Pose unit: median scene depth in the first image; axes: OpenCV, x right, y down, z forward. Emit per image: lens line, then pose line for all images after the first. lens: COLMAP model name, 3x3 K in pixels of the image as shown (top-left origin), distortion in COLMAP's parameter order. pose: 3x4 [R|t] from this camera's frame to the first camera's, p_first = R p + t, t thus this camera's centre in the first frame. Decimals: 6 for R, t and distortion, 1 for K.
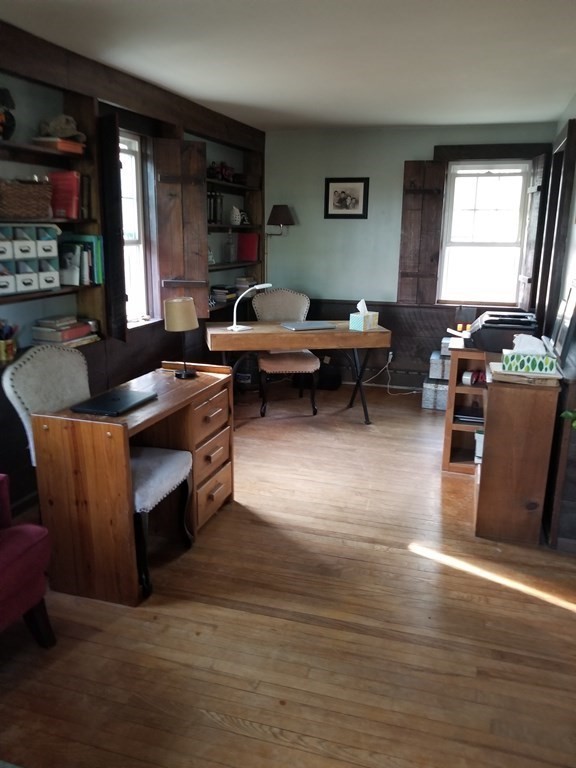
lens RADIAL K [[598.1, 0, 288.0], [0, 598.1, 384.0], [0, 0, 1]] dist [0.004647, 0.002258]
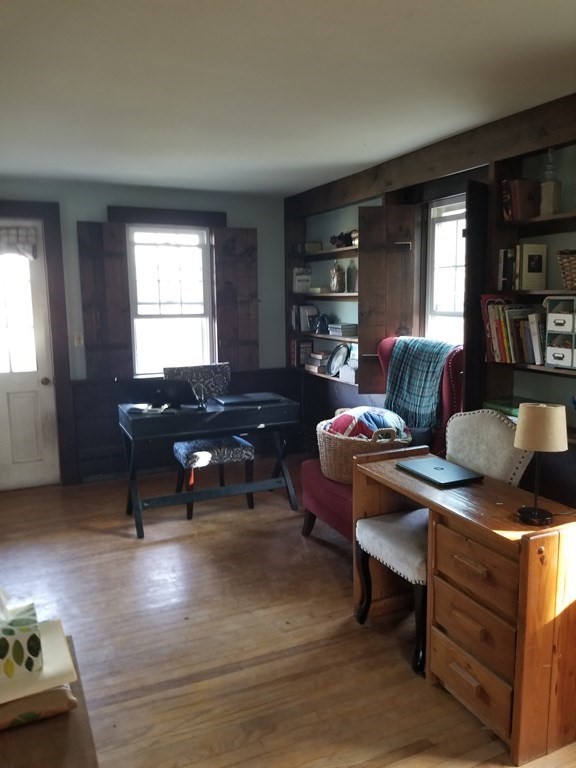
lens RADIAL K [[598.1, 0, 288.0], [0, 598.1, 384.0], [0, 0, 1]] dist [0.004647, 0.002258]
pose [[-0.745373, 0.090637, -0.660458, 0.563232], [-0.168636, 0.932858, 0.318337, -0.390513], [0.644966, 0.348656, -0.680042, 1.538791]]
